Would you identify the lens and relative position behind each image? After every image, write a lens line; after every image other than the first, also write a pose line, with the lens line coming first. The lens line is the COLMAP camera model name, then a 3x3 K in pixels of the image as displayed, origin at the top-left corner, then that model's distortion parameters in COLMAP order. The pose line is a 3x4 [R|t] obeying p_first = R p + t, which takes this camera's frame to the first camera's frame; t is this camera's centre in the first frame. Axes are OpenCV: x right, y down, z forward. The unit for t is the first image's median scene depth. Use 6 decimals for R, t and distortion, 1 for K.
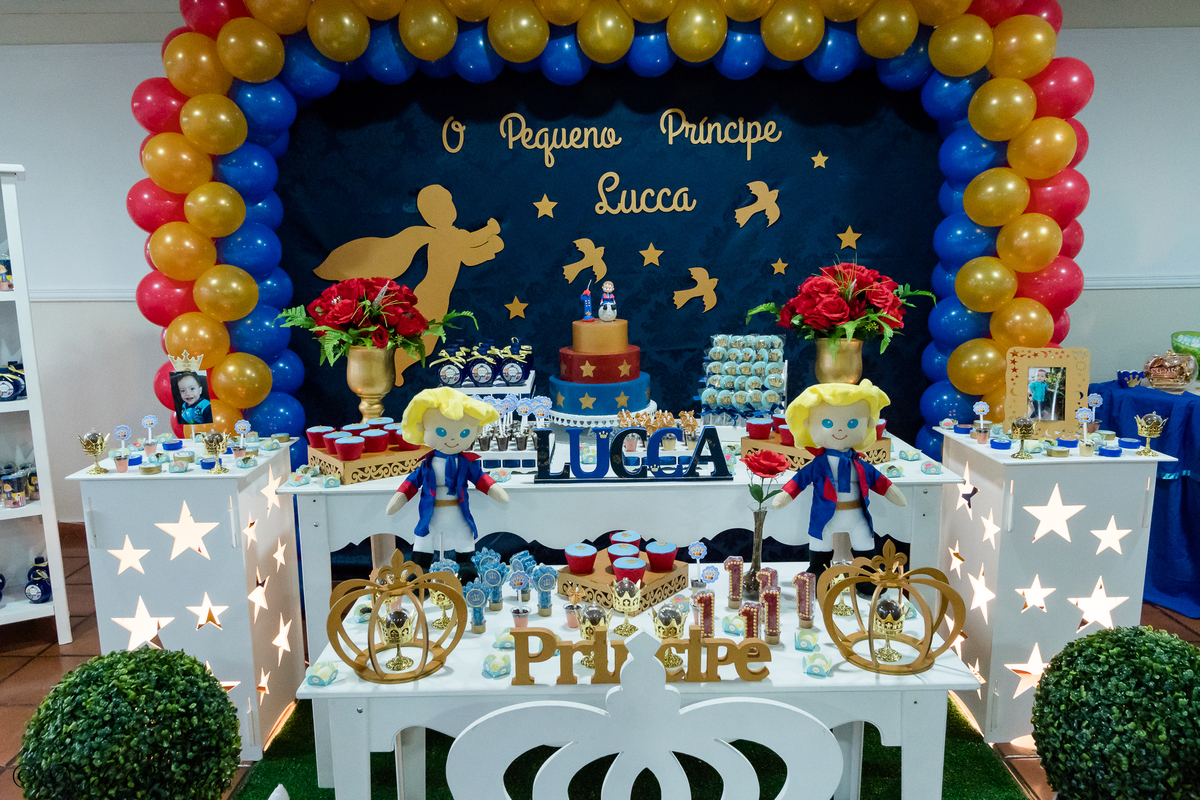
lens RADIAL K [[858.6, 0, 600.0], [0, 858.6, 400.0], [0, 0, 1]] dist [-0.008091, -0.001045]
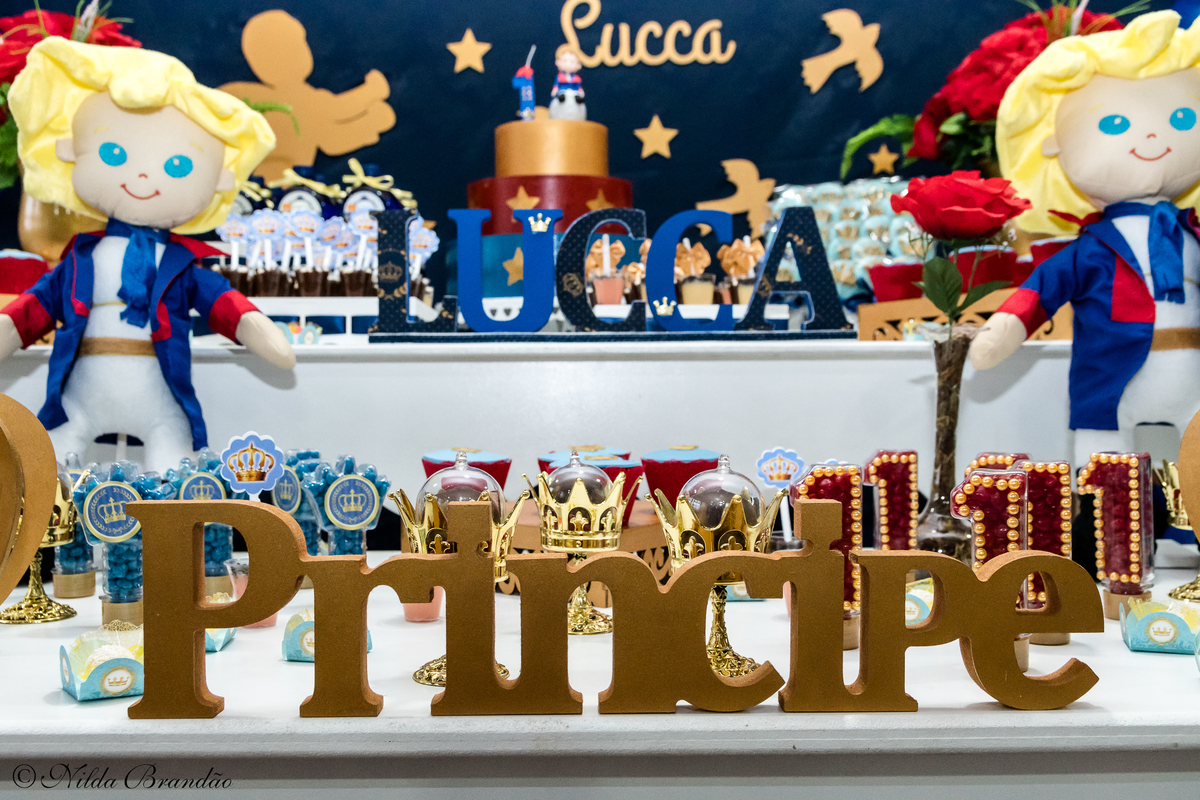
lens RADIAL K [[1189.4, 0, 600.0], [0, 1189.4, 400.0], [0, 0, 1]] dist [0.024079, 0.005745]
pose [[0.999915, 0.006041, 0.011572, 0.020391], [-0.004306, 0.989505, -0.144435, 0.157389], [-0.012323, 0.144373, 0.989447, 0.339855]]
